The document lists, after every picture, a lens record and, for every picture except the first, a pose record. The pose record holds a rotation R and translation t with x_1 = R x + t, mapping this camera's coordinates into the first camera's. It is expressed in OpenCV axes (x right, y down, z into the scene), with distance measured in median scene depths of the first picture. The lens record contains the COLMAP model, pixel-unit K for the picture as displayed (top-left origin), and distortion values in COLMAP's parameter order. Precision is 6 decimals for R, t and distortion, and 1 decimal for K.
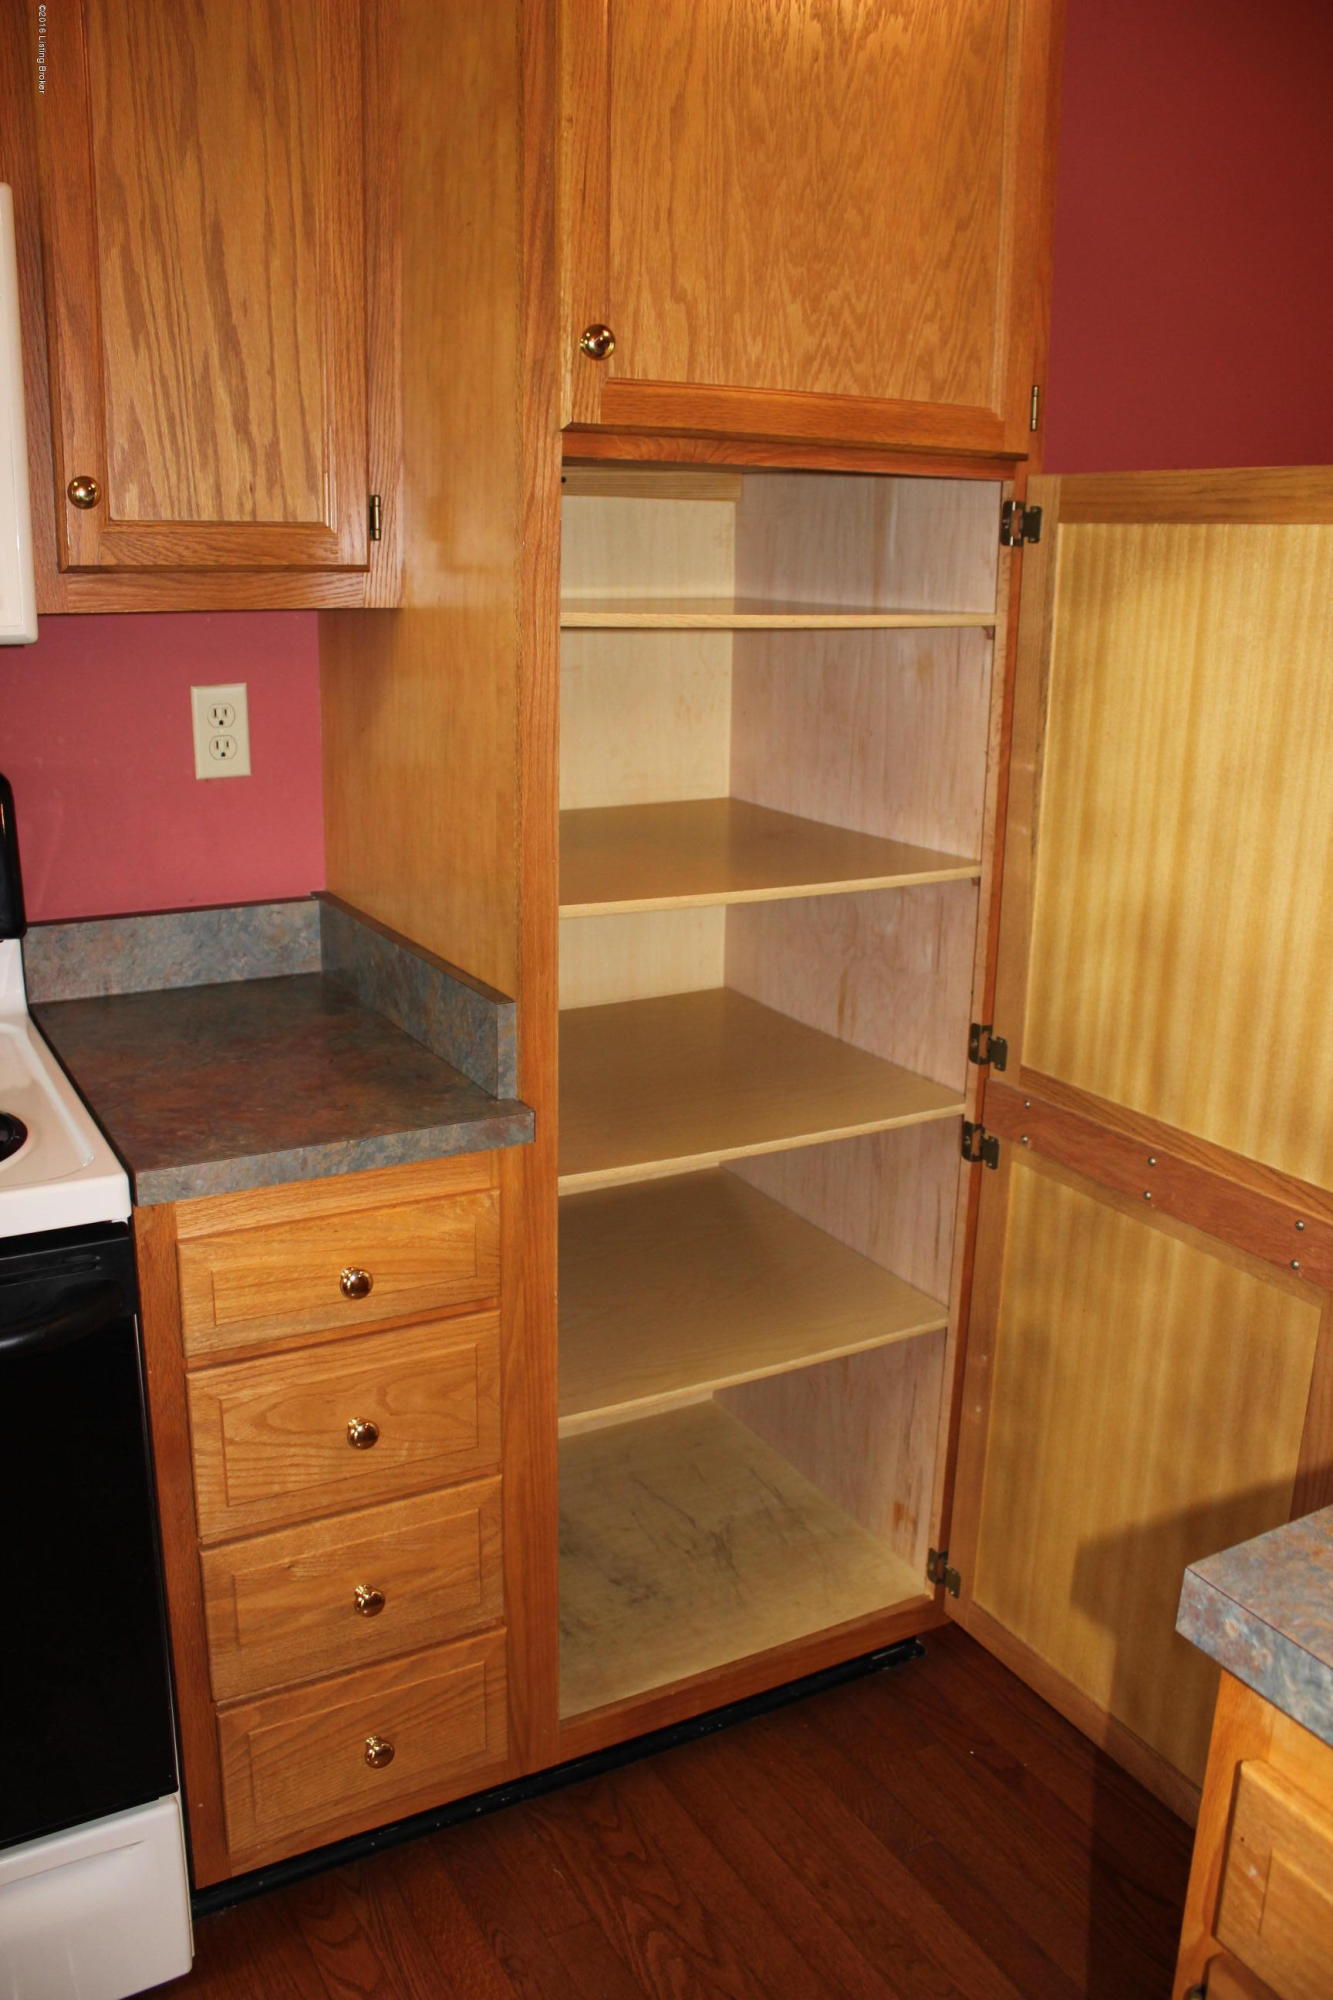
lens RADIAL K [[1683.6, 0, 666.0], [0, 1683.6, 1001.0], [0, 0, 1]] dist [-0.112183, 0.057754]
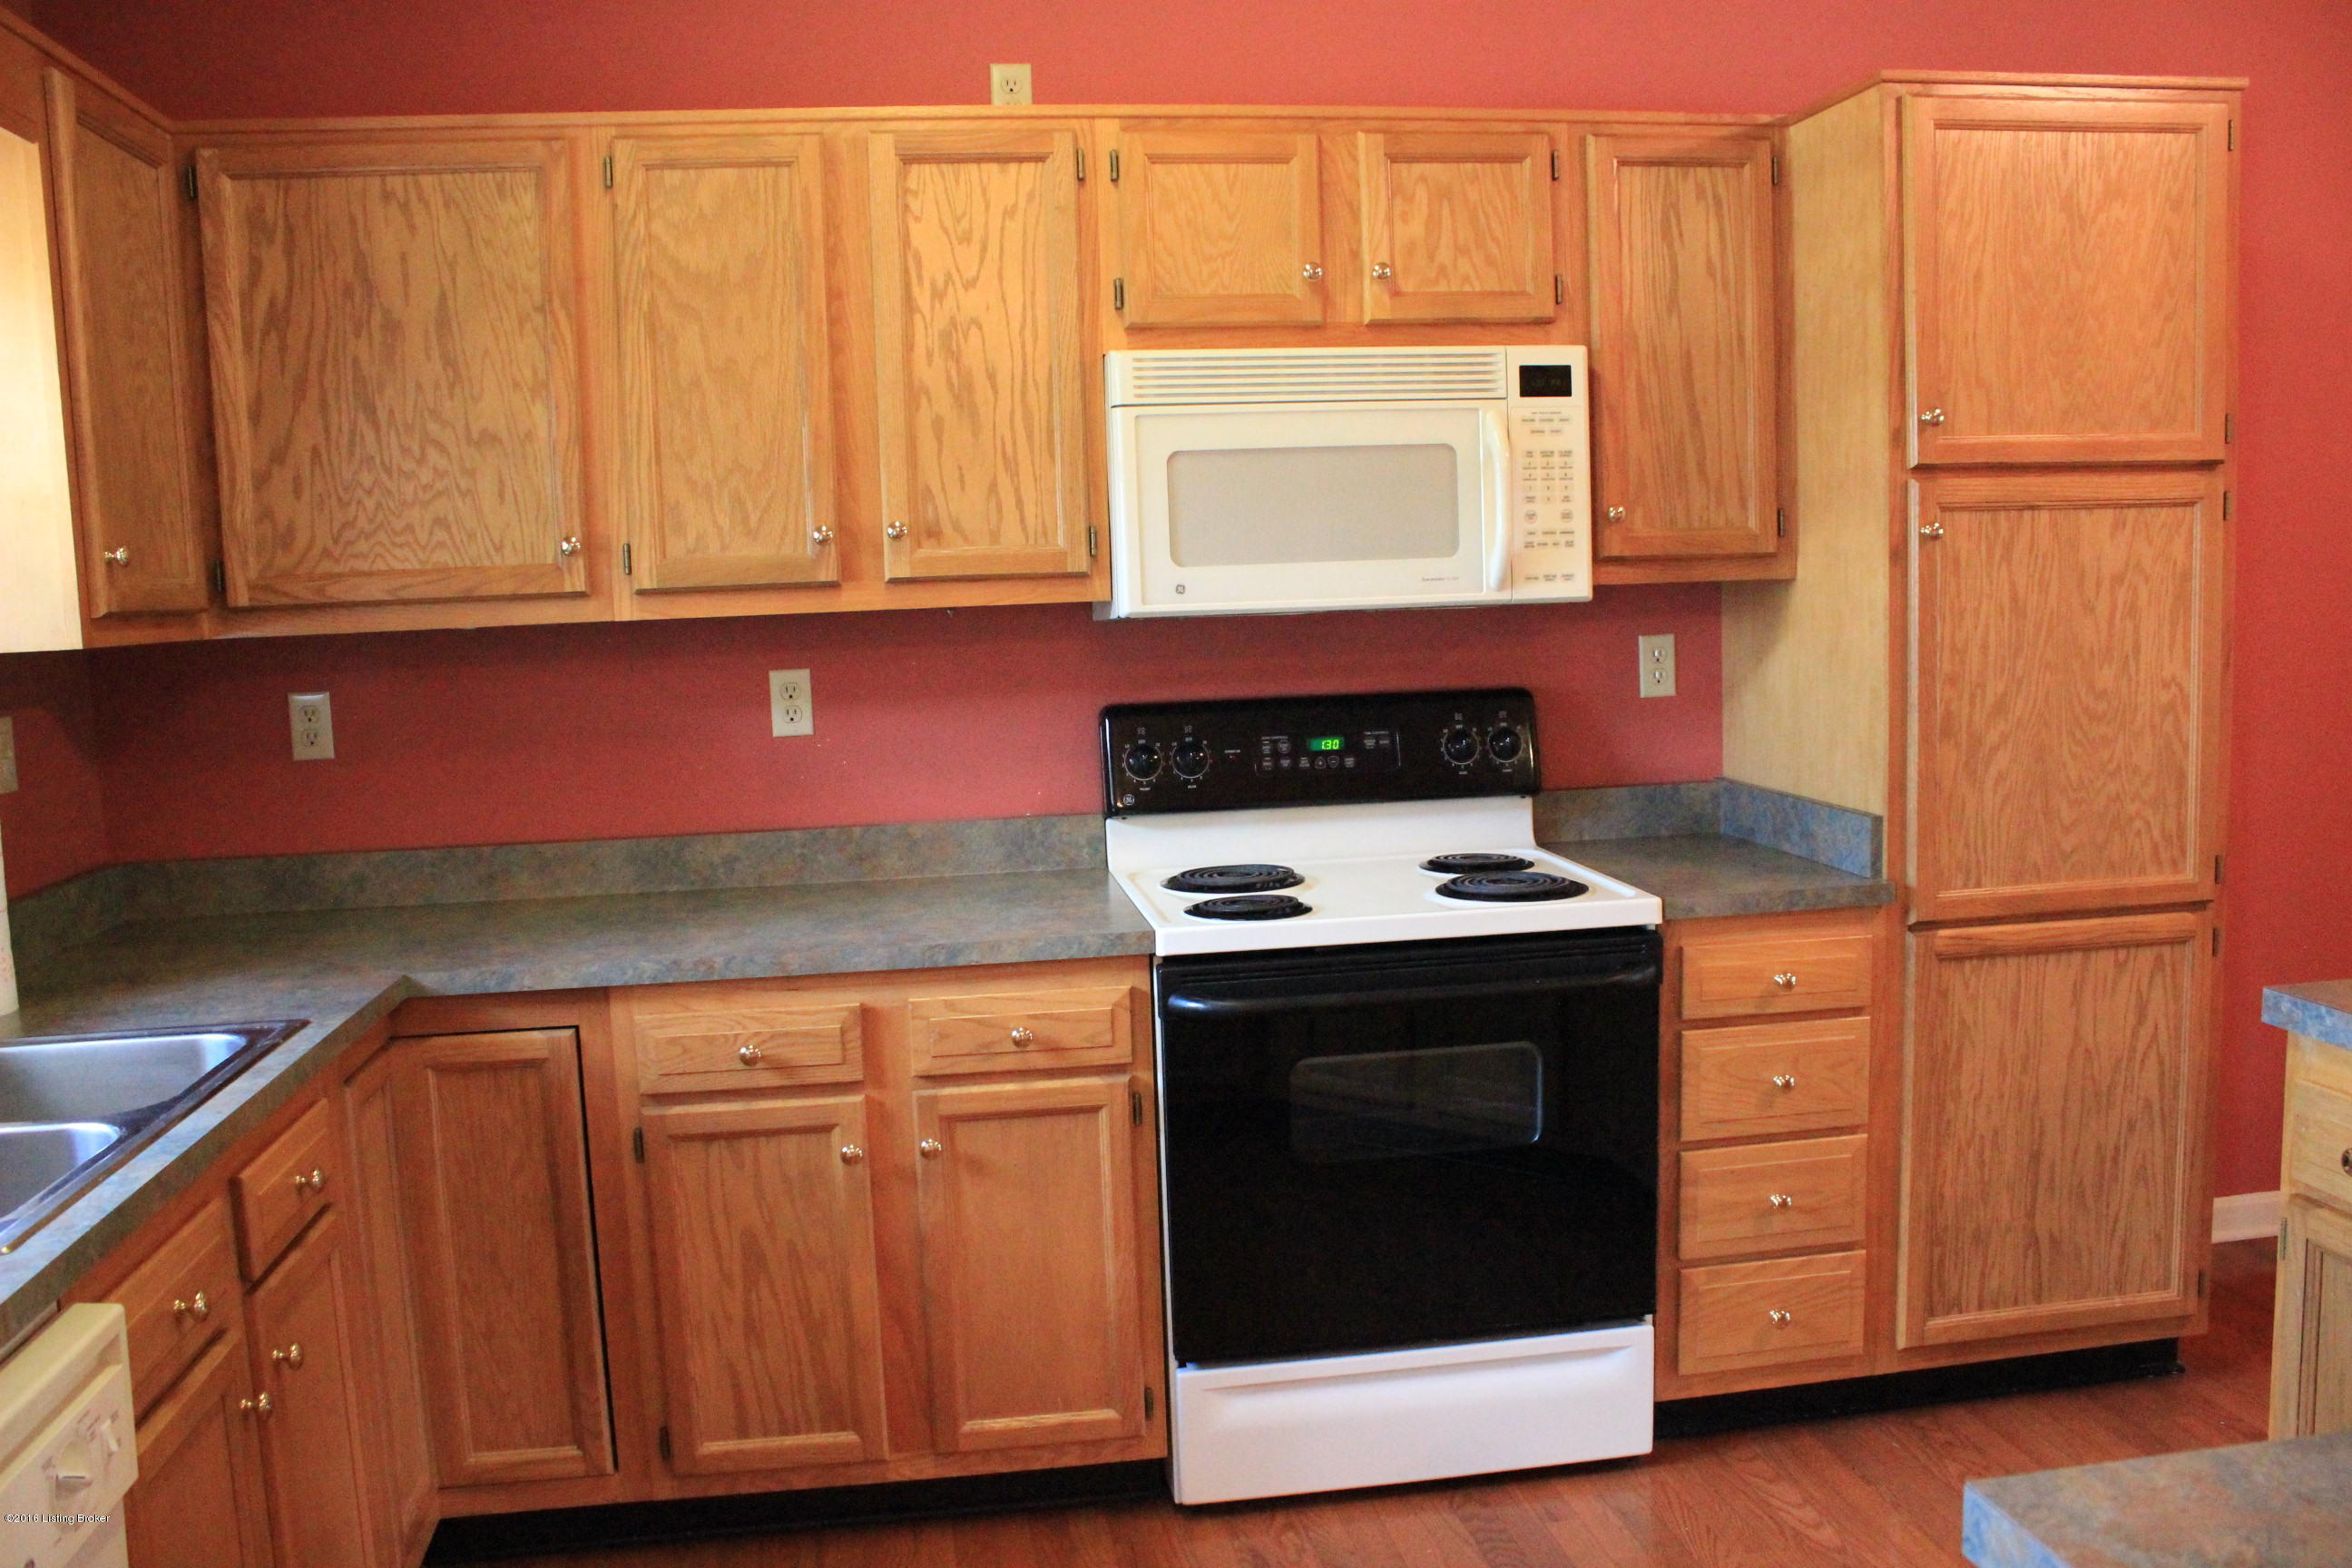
lens RADIAL K [[1979.9, 0, 1176.0], [0, 1979.9, 785.8], [0, 0, 1]] dist [-0.112183, 0.057754]
pose [[0.936780, -0.010831, -0.349751, -0.068155], [-0.039757, 0.989754, -0.137135, 0.251101], [0.347653, 0.142371, 0.926751, -0.950689]]
